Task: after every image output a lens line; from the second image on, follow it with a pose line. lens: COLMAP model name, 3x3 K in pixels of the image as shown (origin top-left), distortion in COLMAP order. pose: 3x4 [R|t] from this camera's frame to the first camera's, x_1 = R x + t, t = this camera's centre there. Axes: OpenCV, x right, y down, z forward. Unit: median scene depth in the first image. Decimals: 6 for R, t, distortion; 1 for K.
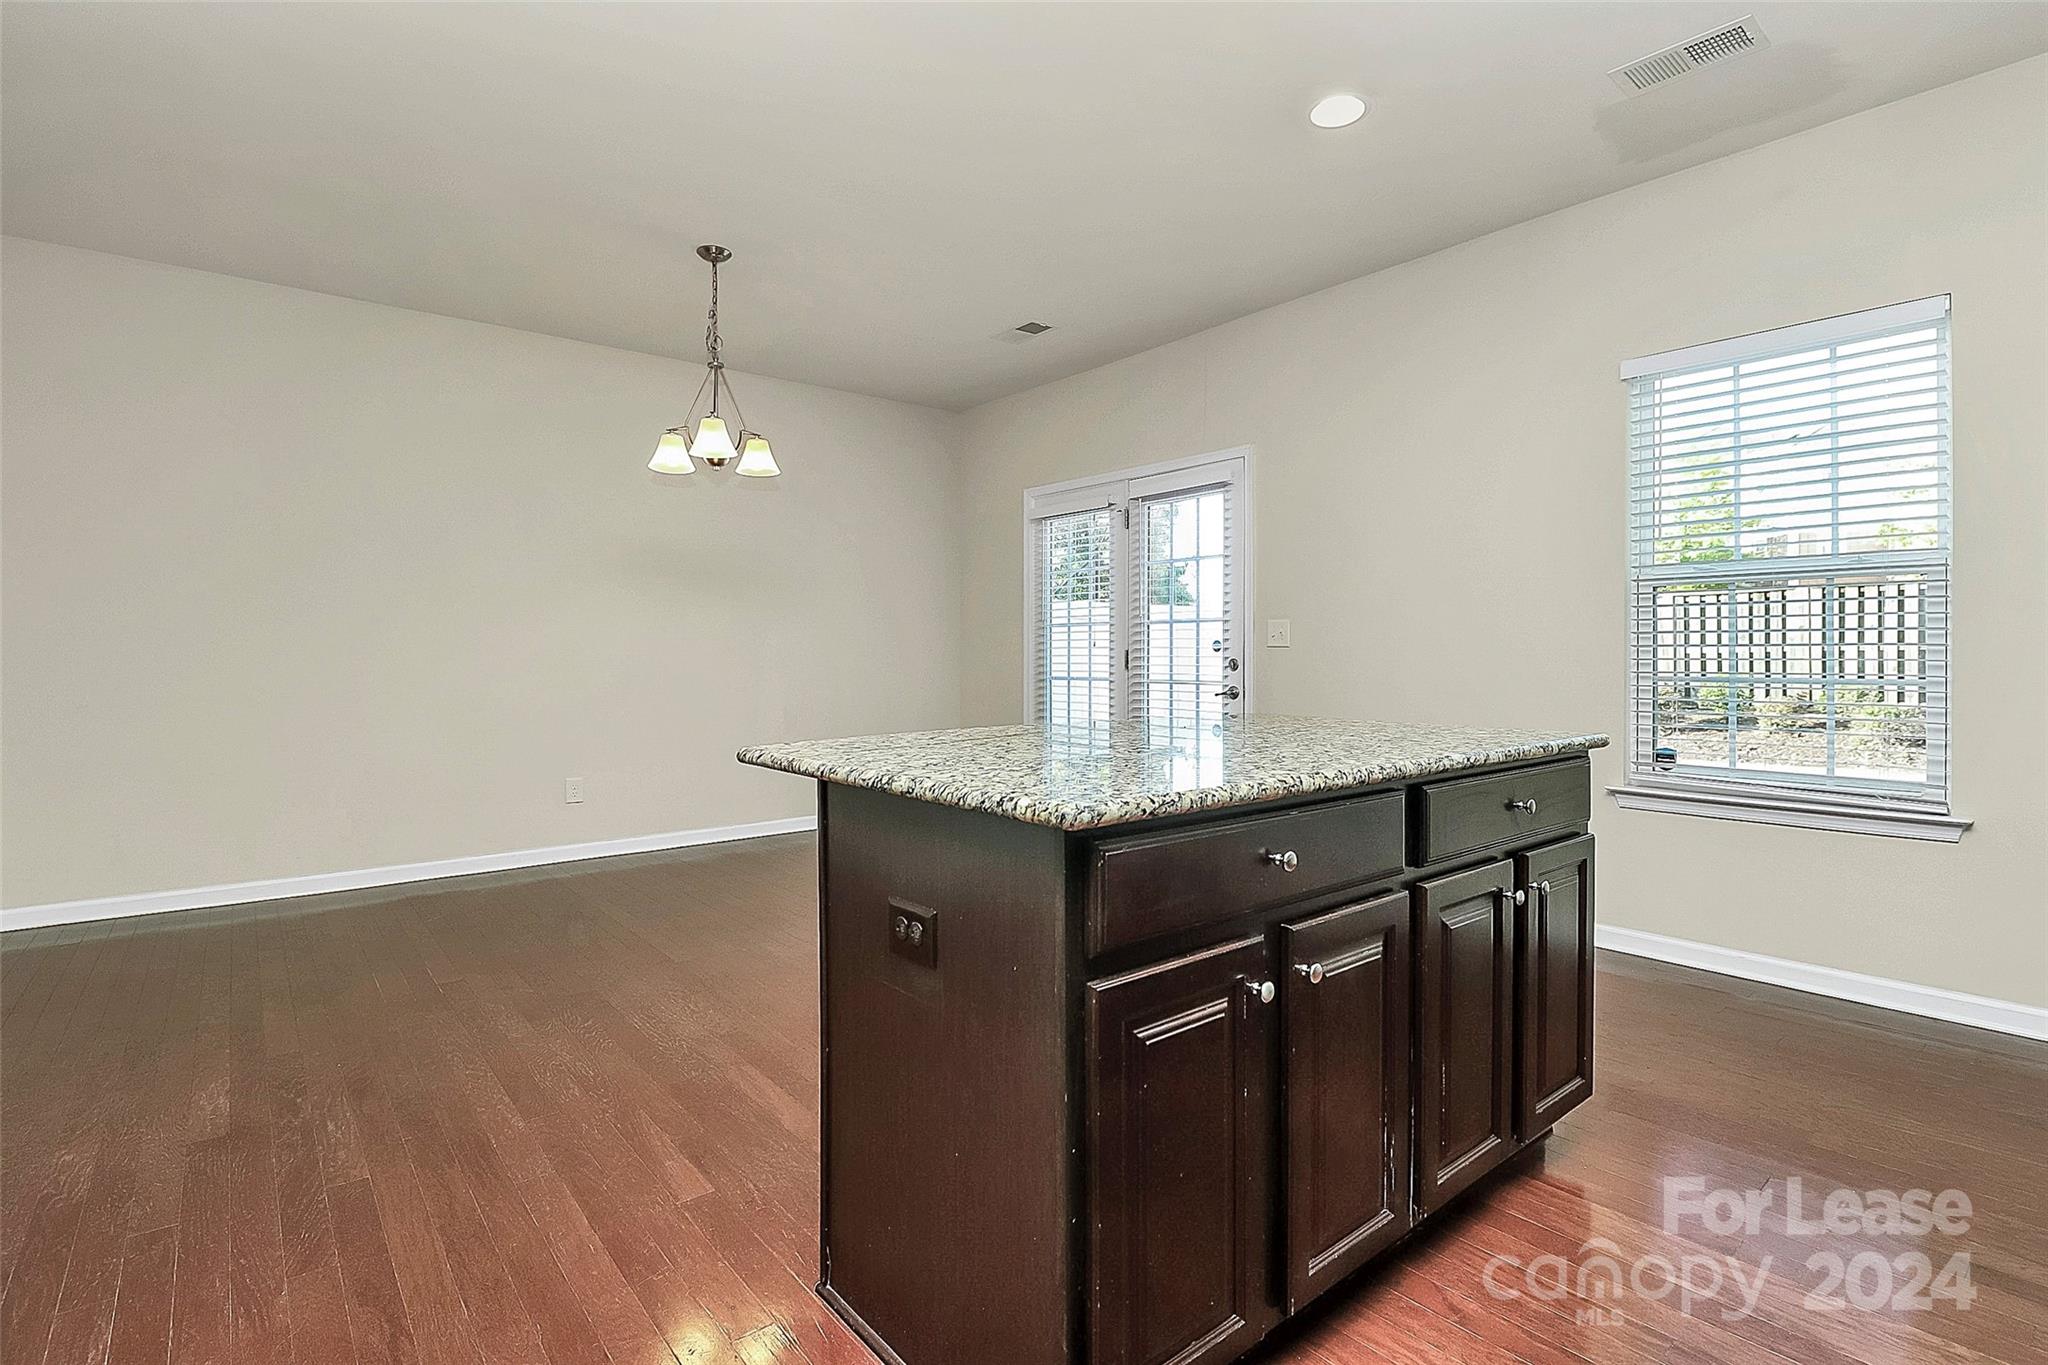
lens RADIAL K [[958.0, 0, 1031.2], [0, 958.0, 663.9], [0, 0, 1]] dist [-0.004367, -0.001527]
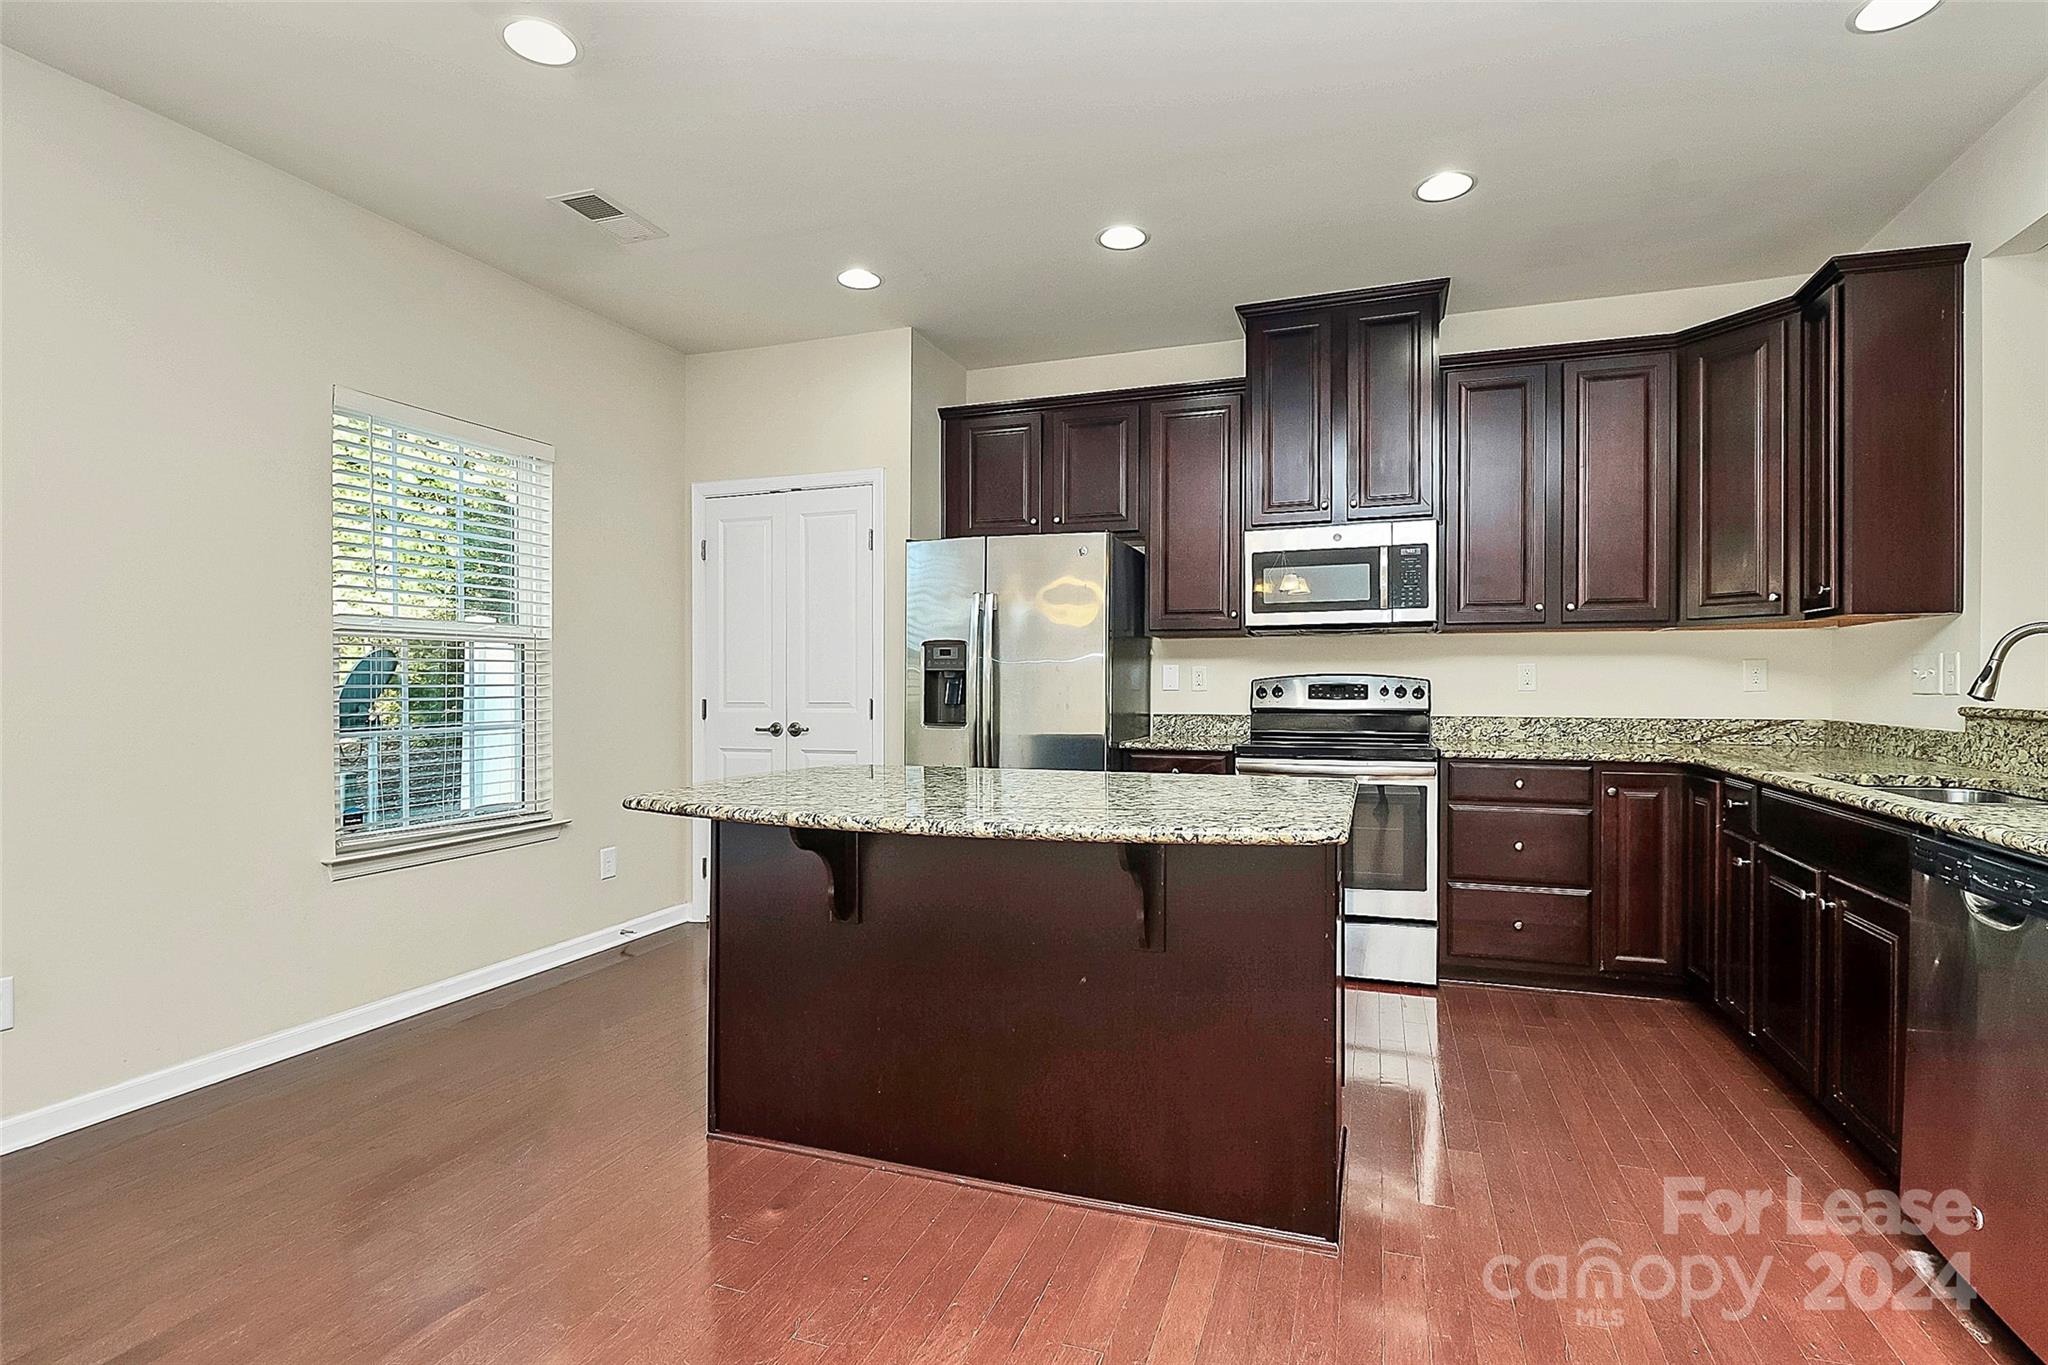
lens RADIAL K [[968.7, 0, 1041.8], [0, 968.7, 689.9], [0, 0, 1]] dist [-0.001928, -0.008555]
pose [[-0.515738, -0.006566, 0.856721, -0.356870], [0.008351, 0.999885, 0.012691, -0.025935], [-0.856705, 0.013700, -0.515624, 0.638738]]
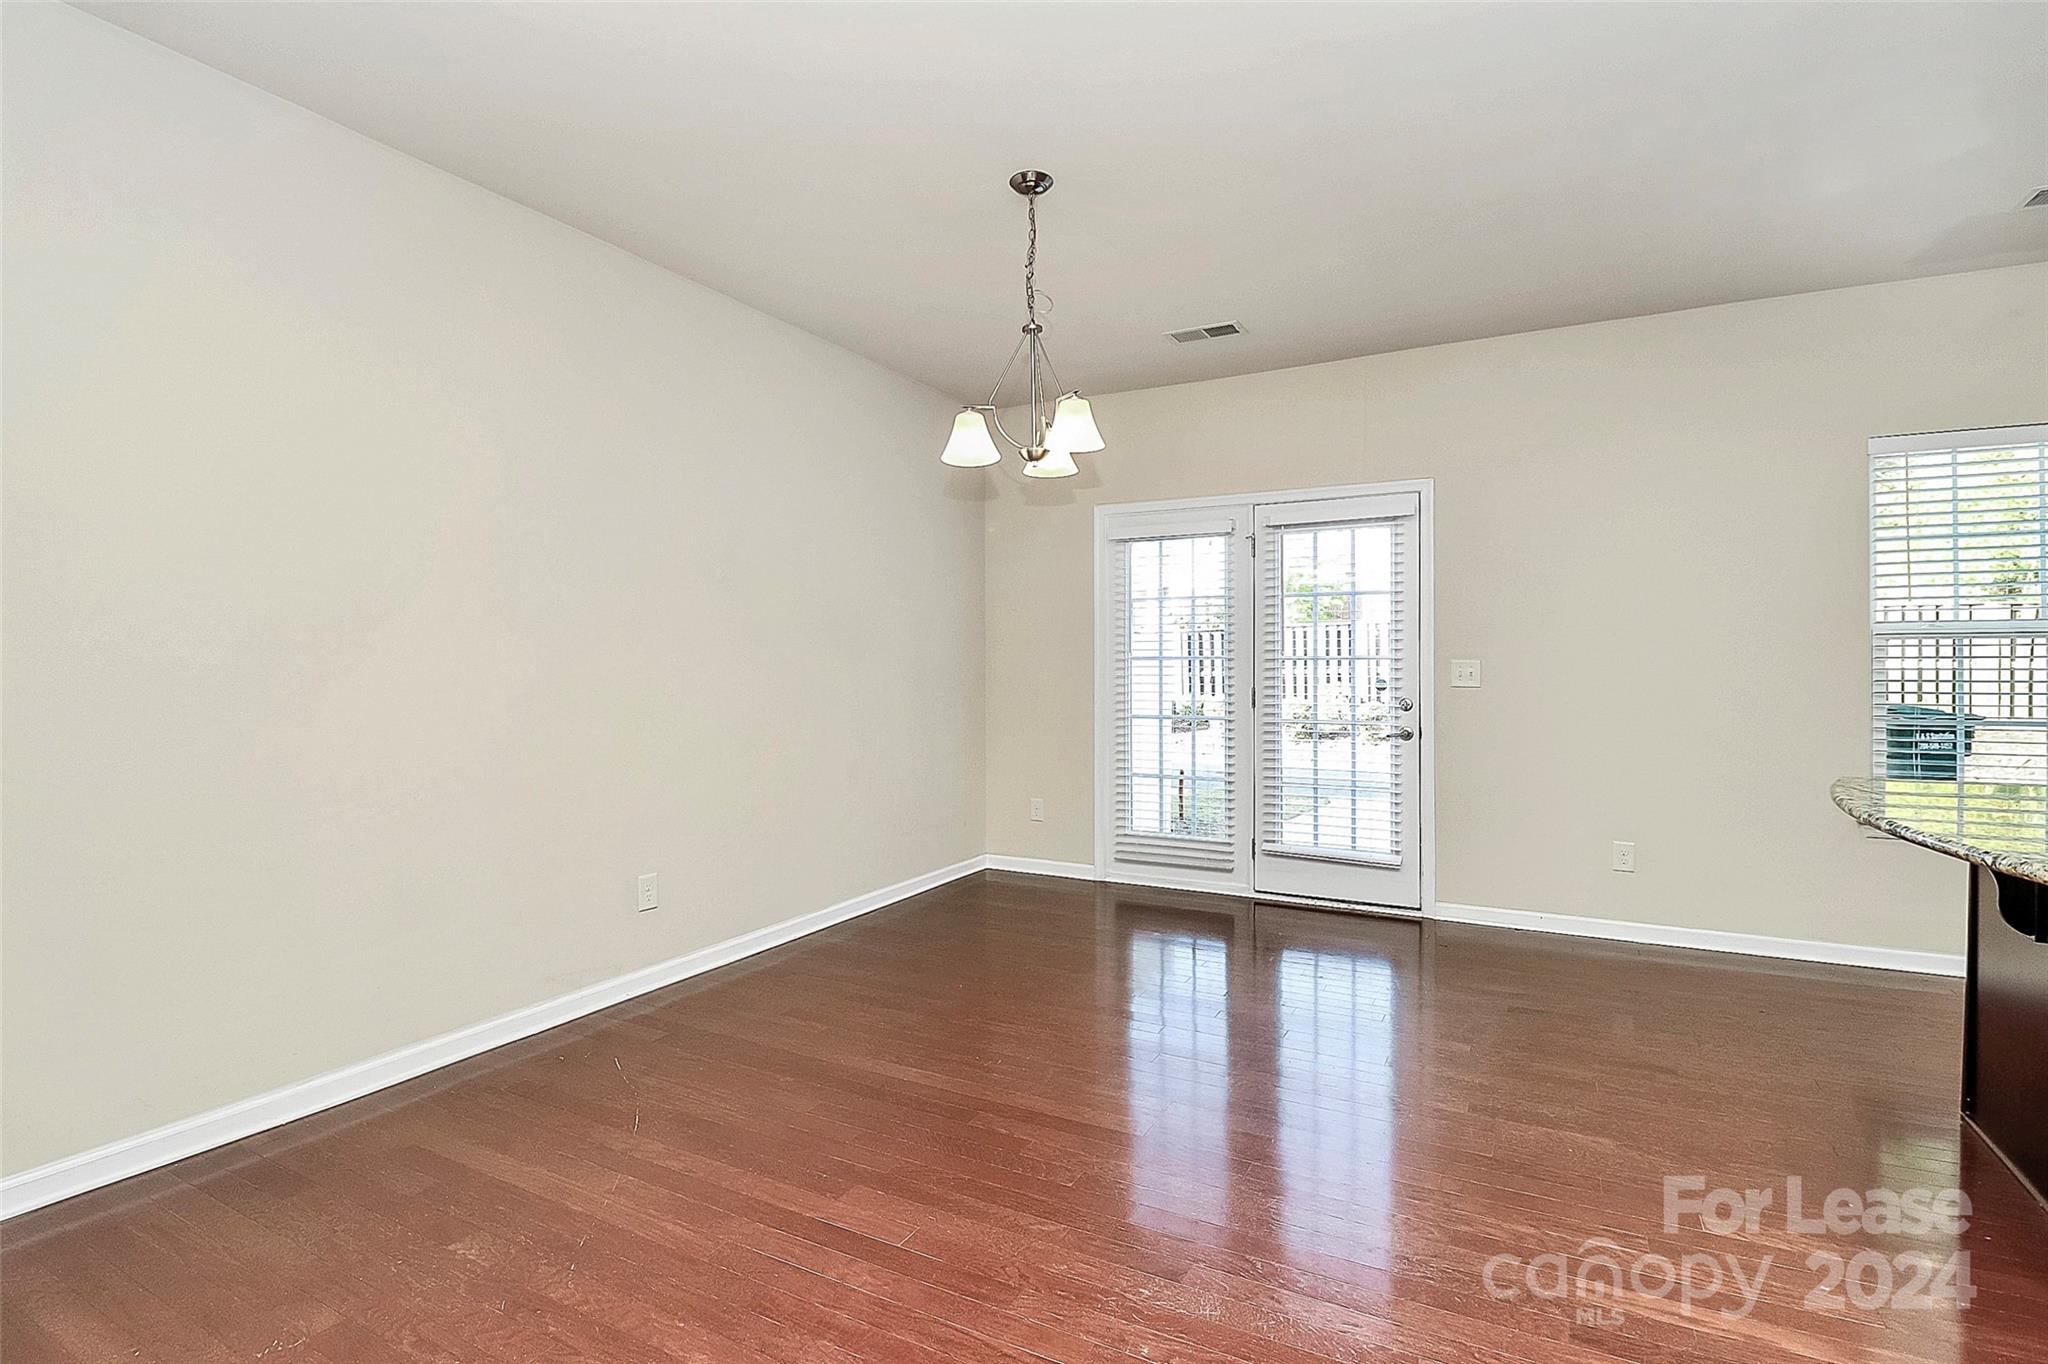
lens RADIAL K [[962.2, 0, 1026.8], [0, 962.2, 670.2], [0, 0, 1]] dist [0.000193, -0.018166]
pose [[0.927041, 0.000001, 0.374960, -0.504810], [0.001824, 0.999988, -0.004513, -0.030230], [-0.374955, 0.004868, 0.927030, 0.239311]]
